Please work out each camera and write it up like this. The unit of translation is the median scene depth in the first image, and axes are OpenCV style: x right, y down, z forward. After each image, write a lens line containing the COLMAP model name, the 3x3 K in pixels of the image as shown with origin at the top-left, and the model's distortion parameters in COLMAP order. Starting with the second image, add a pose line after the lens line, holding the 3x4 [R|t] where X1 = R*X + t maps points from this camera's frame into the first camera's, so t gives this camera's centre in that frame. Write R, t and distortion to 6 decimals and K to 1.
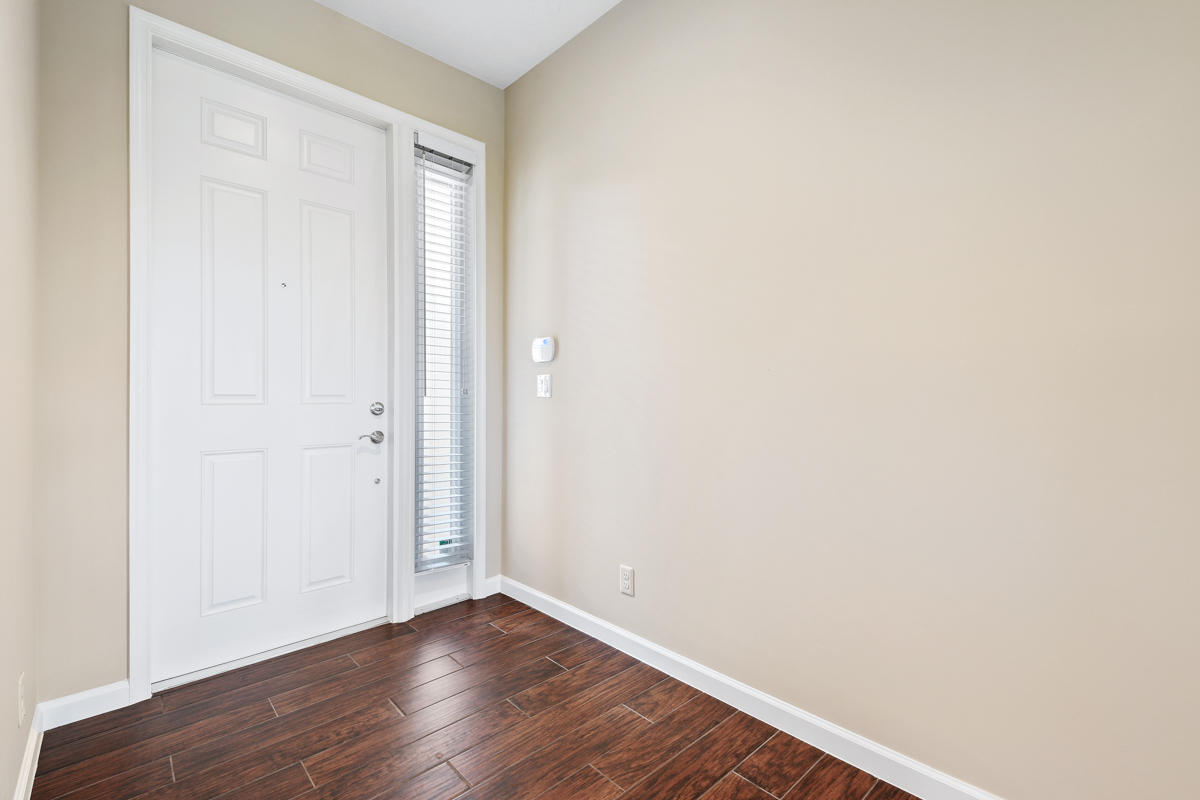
lens RADIAL K [[518.5, 0, 600.0], [0, 518.5, 400.0], [0, 0, 1]] dist [-0.000064, 0.000014]
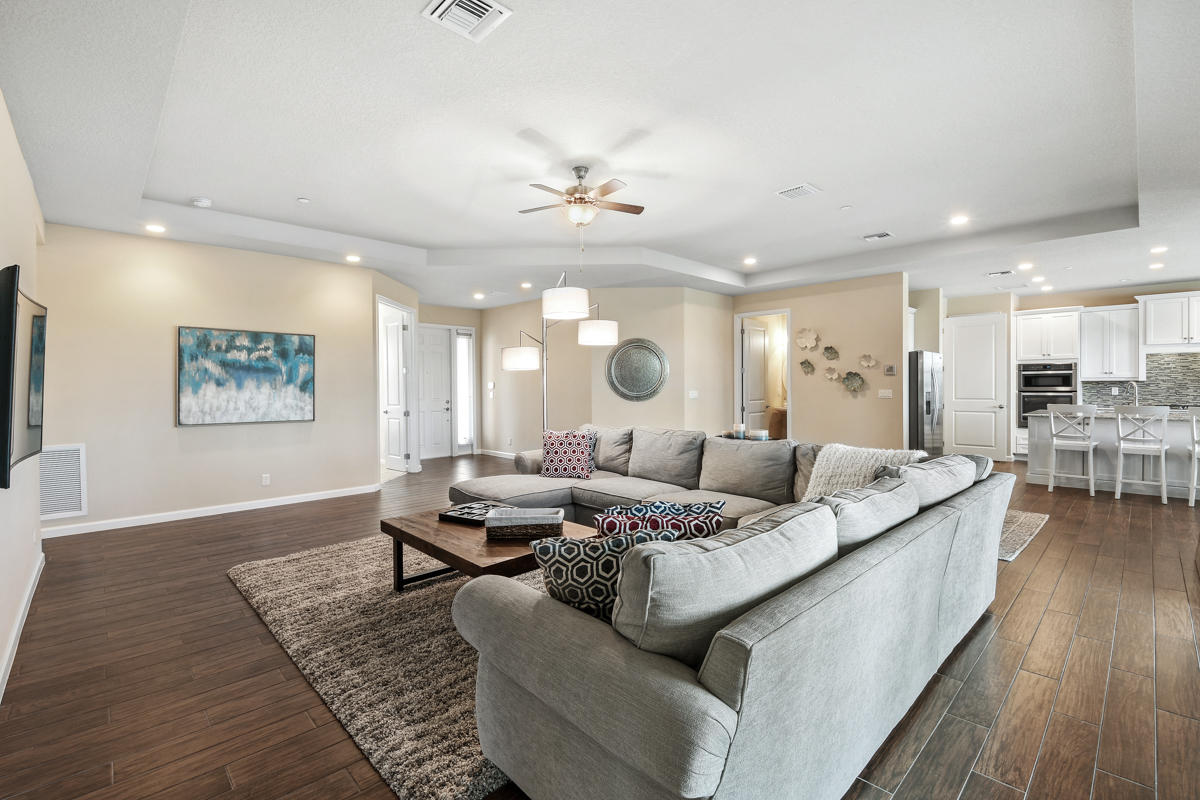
lens RADIAL K [[531.6, 0, 606.4], [0, 531.6, 385.6], [0, 0, 1]] dist [0.001336, 0.000143]
pose [[0.999918, -0.006729, 0.010928, 0.708053], [0.006709, 0.999976, 0.001838, -0.102011], [-0.010941, -0.001764, 0.999939, -2.964341]]
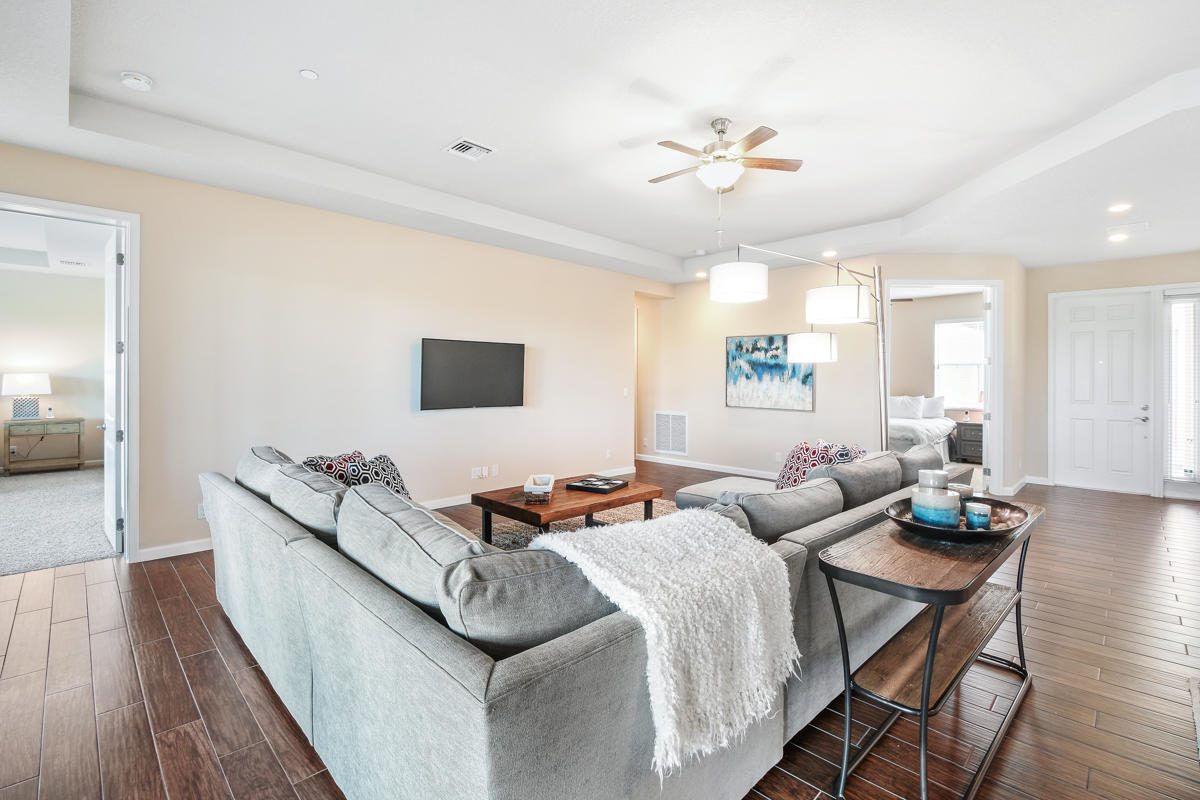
lens RADIAL K [[546.0, 0, 599.5], [0, 546.0, 376.7], [0, 0, 1]] dist [-0.000847, -0.000225]
pose [[0.010281, -0.004142, -0.999939, 2.108411], [-0.006017, 0.999973, -0.004204, -0.101337], [0.999929, 0.006060, 0.010255, -1.596884]]
